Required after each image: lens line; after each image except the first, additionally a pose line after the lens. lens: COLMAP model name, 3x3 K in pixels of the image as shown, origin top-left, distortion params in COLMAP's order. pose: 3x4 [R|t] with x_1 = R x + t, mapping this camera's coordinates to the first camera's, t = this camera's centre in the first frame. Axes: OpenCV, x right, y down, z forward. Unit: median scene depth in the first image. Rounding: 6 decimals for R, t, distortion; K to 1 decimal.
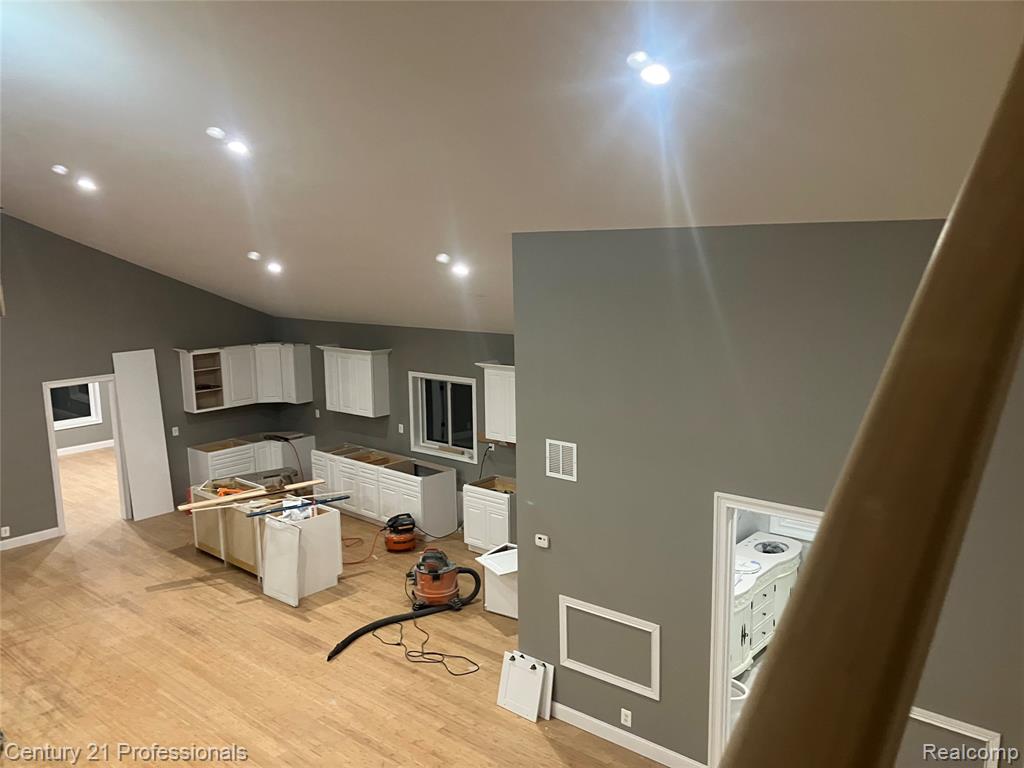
lens RADIAL K [[837.0, 0, 512.0], [0, 837.0, 384.0], [0, 0, 1]] dist [0.007615, 0.004140]
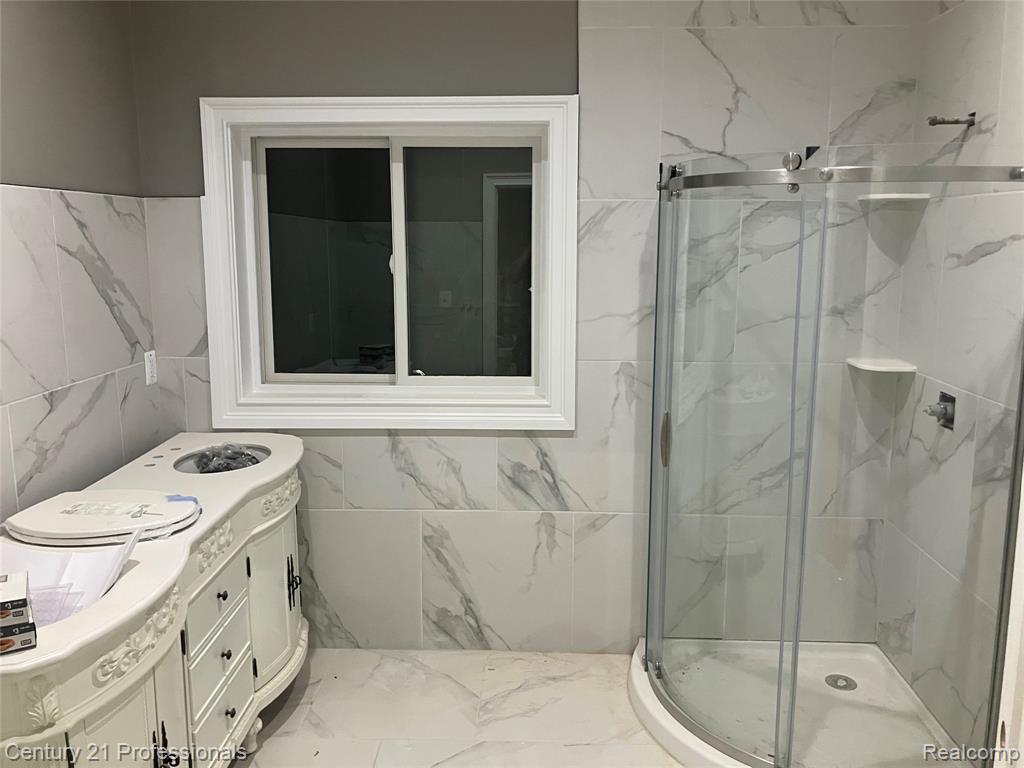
lens RADIAL K [[837.0, 0, 512.0], [0, 837.0, 384.0], [0, 0, 1]] dist [0.007615, 0.004140]
pose [[0.774207, -0.085933, 0.627071, 0.186893], [0.083461, 0.995950, 0.033440, 0.164160], [-0.627405, 0.026446, 0.778244, 0.655089]]
